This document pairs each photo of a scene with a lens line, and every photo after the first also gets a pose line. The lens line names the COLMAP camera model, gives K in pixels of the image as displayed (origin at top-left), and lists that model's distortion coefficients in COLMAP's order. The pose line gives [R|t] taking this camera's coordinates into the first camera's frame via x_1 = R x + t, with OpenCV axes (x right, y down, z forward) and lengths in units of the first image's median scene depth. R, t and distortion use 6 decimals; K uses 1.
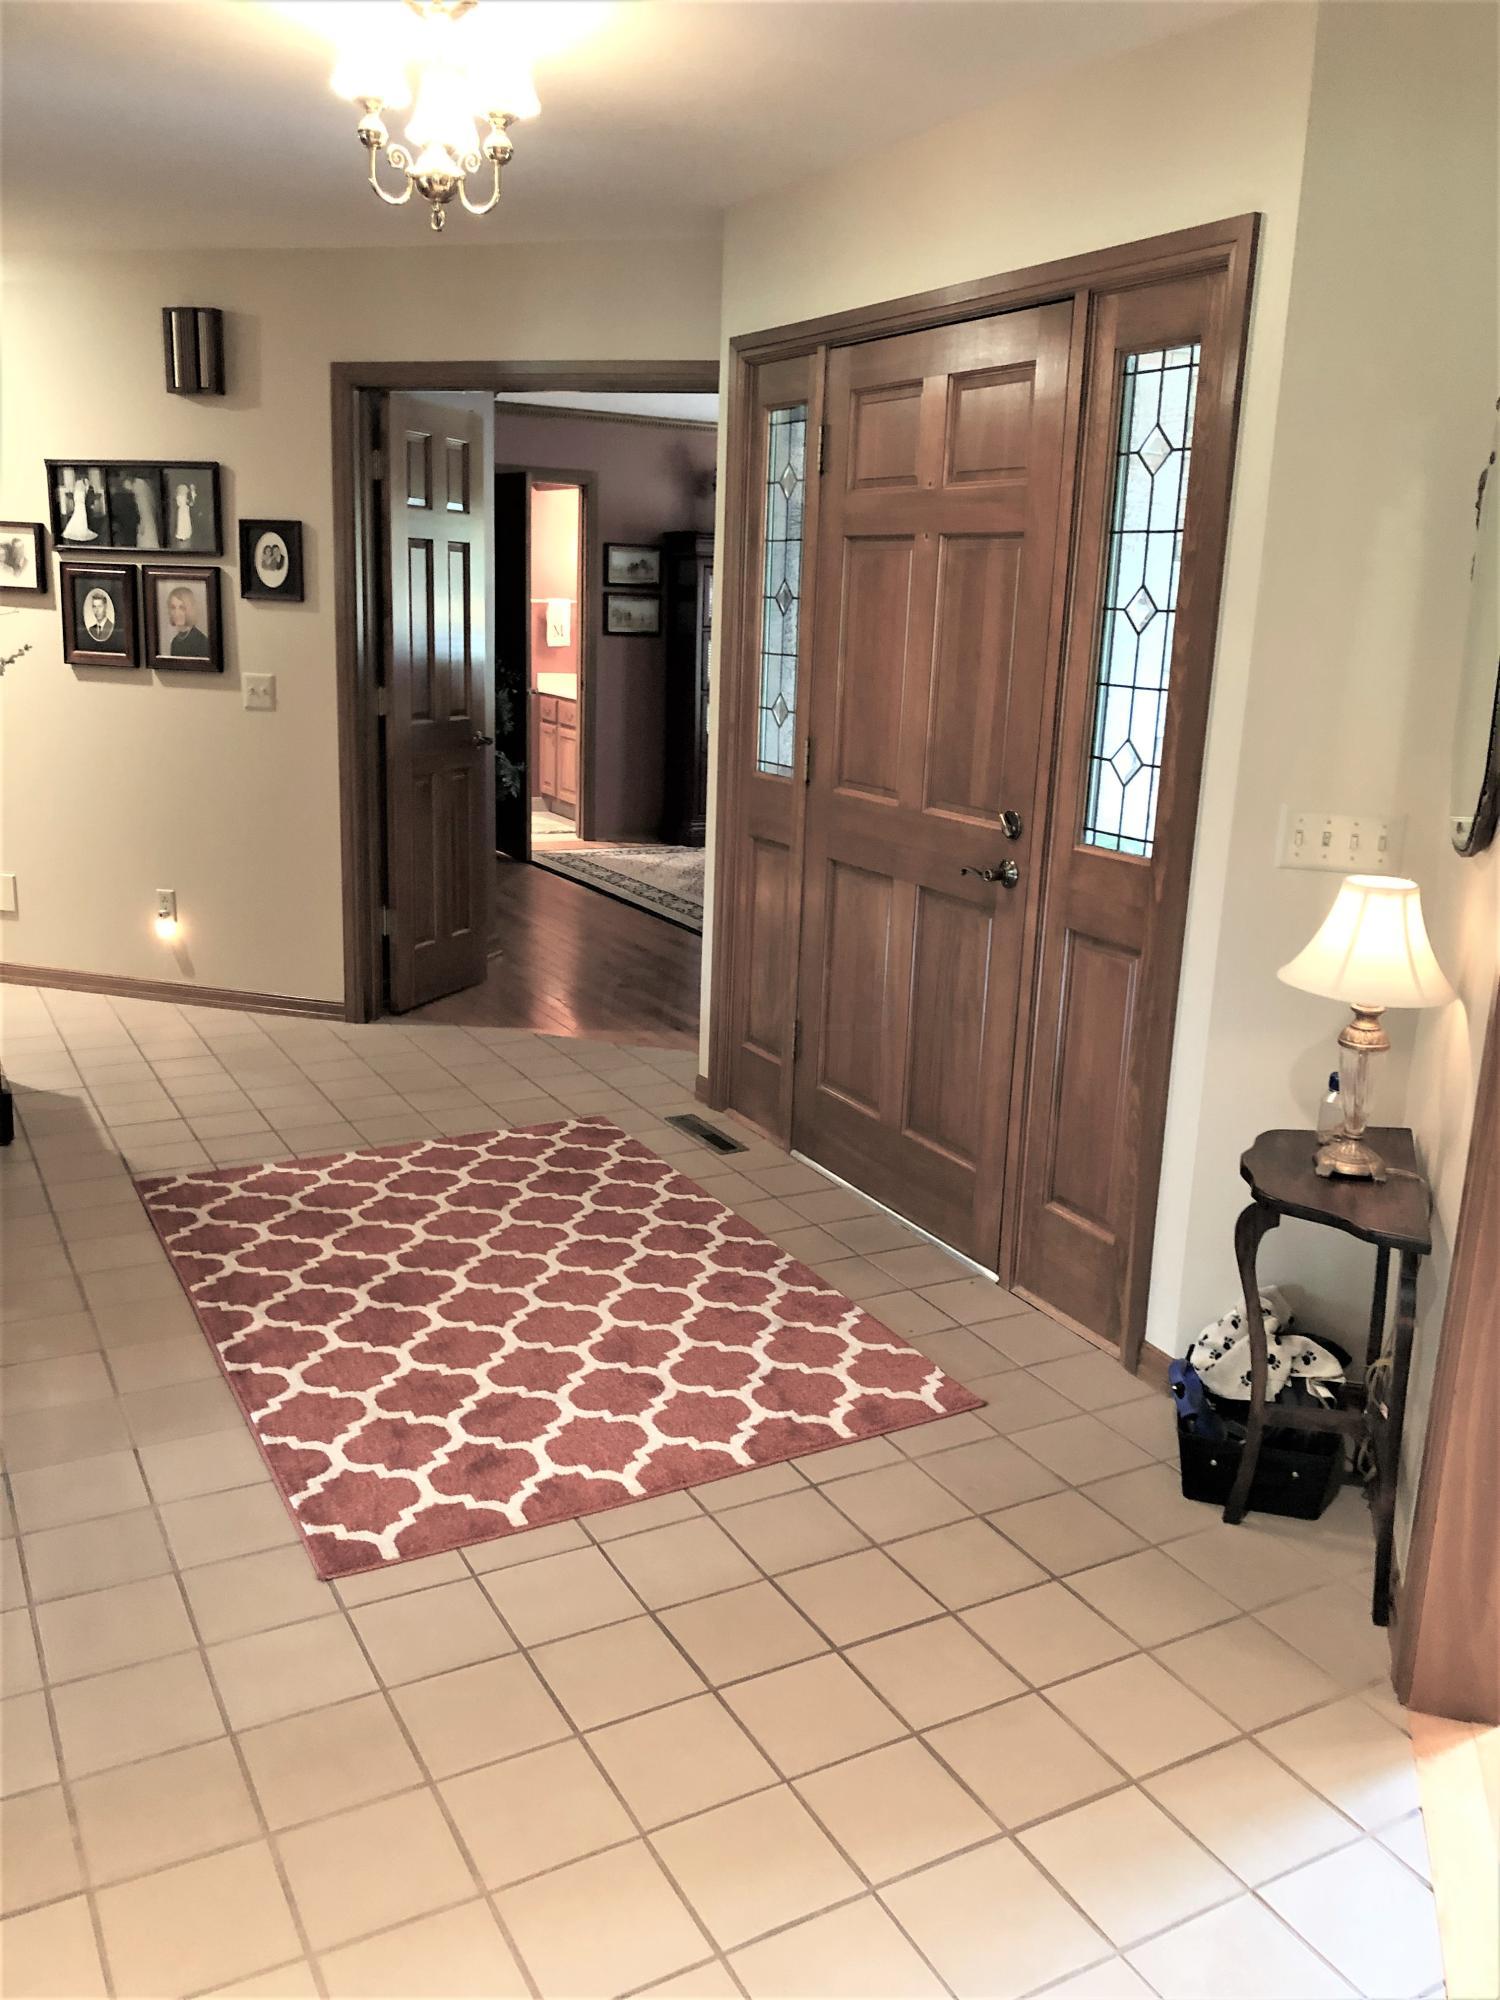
lens RADIAL K [[1644.9, 0, 749.0], [0, 1644.9, 996.8], [0, 0, 1]] dist [0.073589, -0.070860]
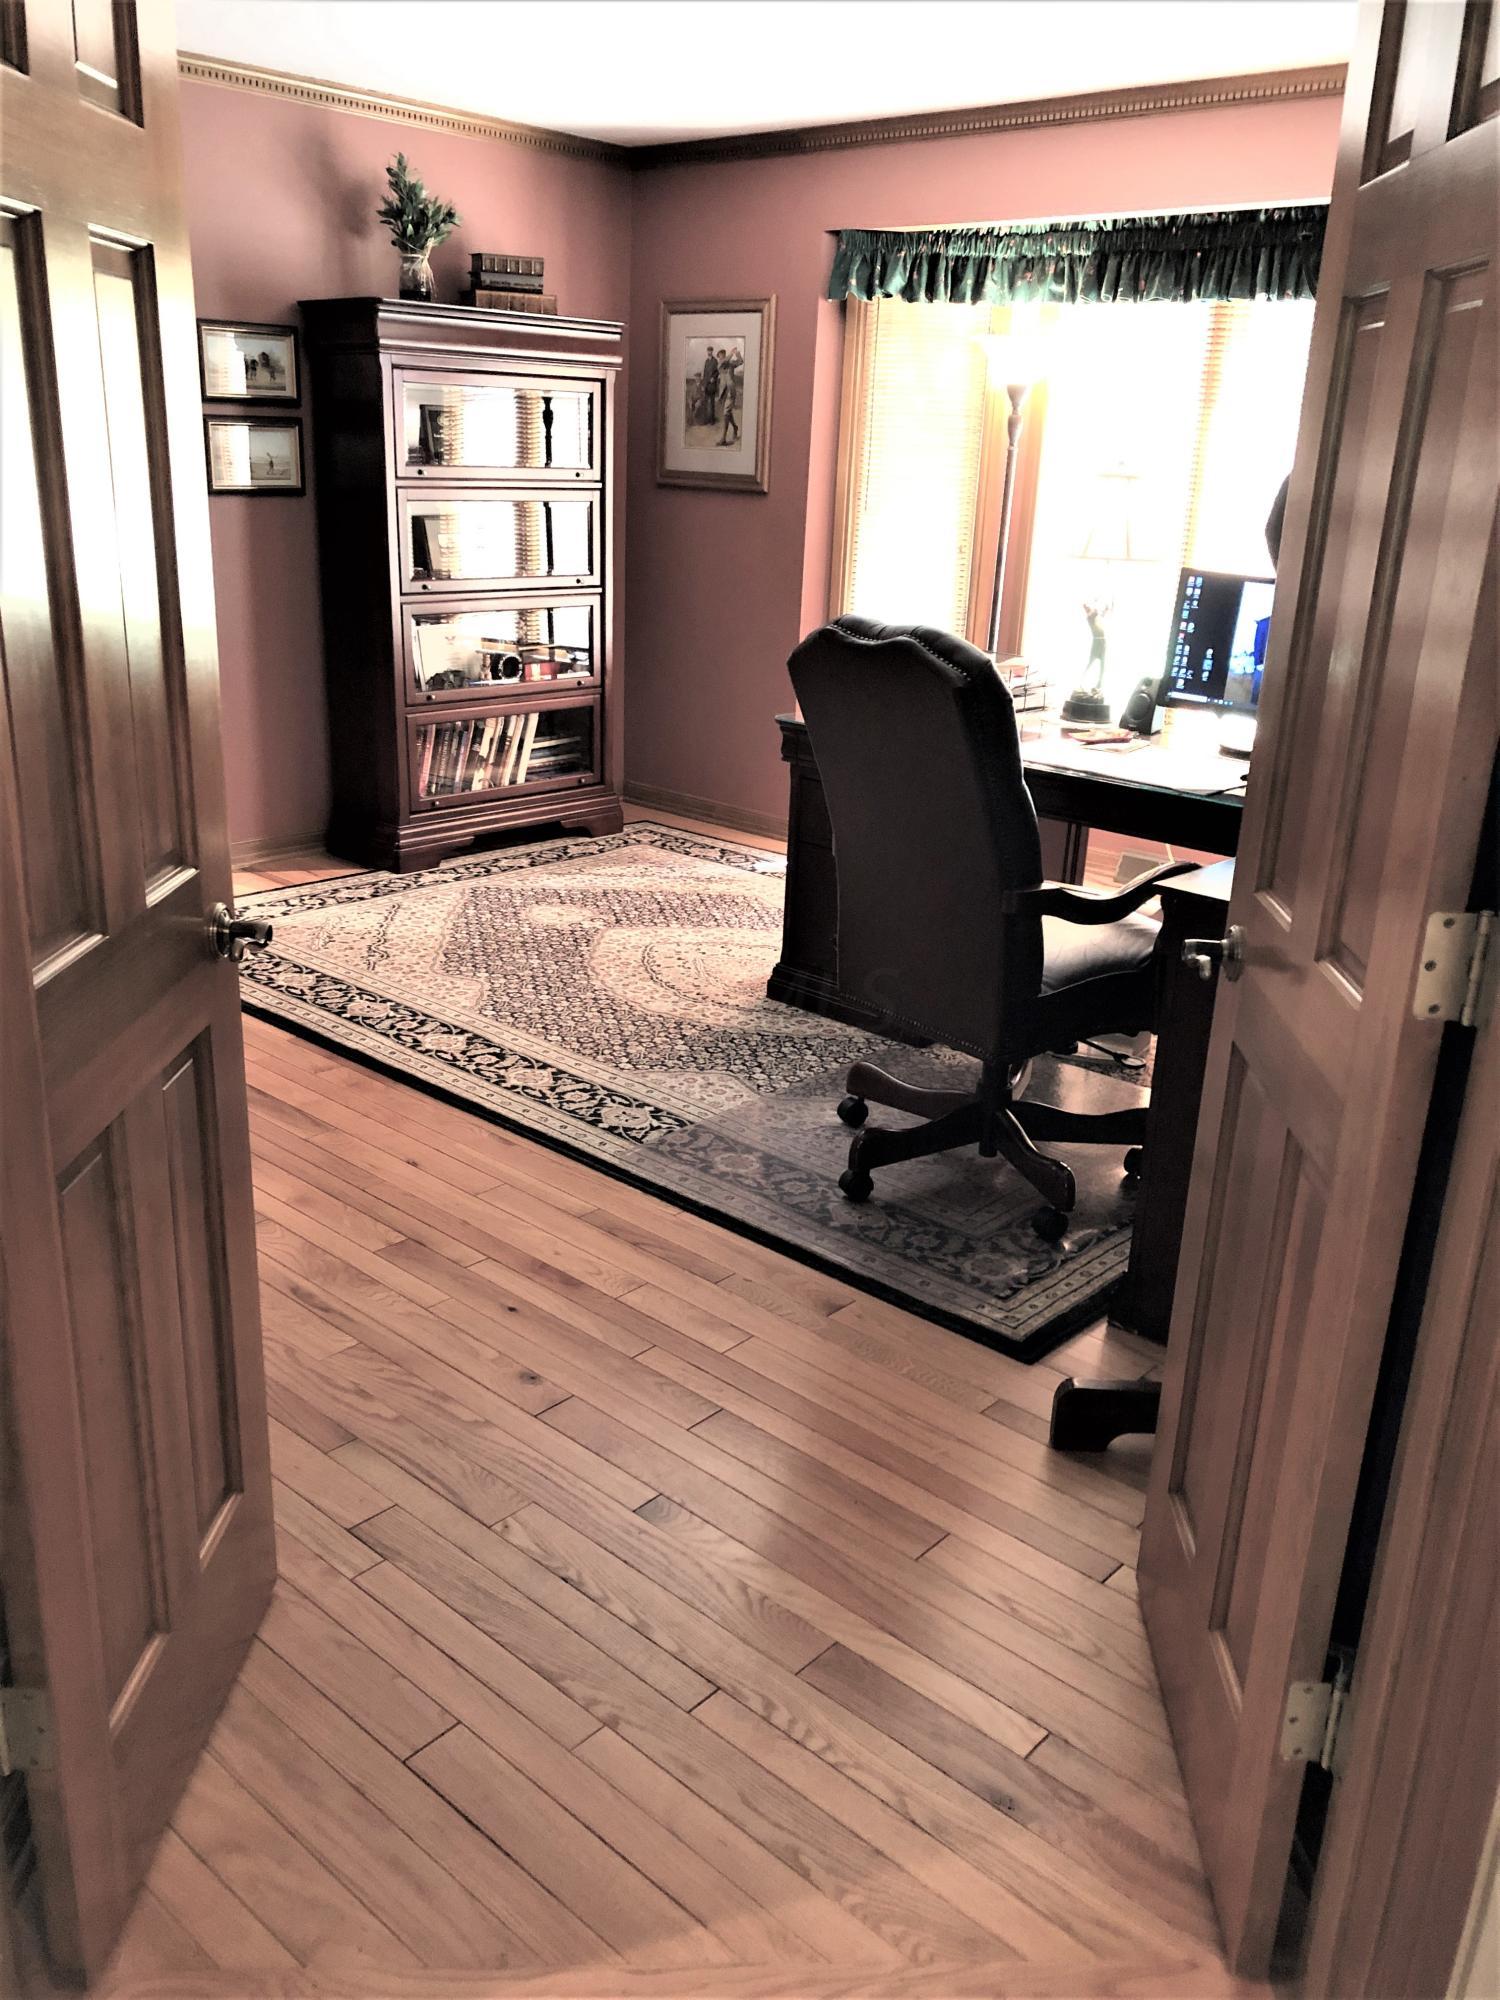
lens RADIAL K [[1644.9, 0, 750.9], [0, 1644.9, 1004.3], [0, 0, 1]] dist [0.073589, -0.070860]
pose [[0.947767, -0.110682, 0.299143, -0.099996], [0.078743, 0.990026, 0.116828, -0.104389], [-0.309090, -0.087171, 0.947029, 0.415318]]
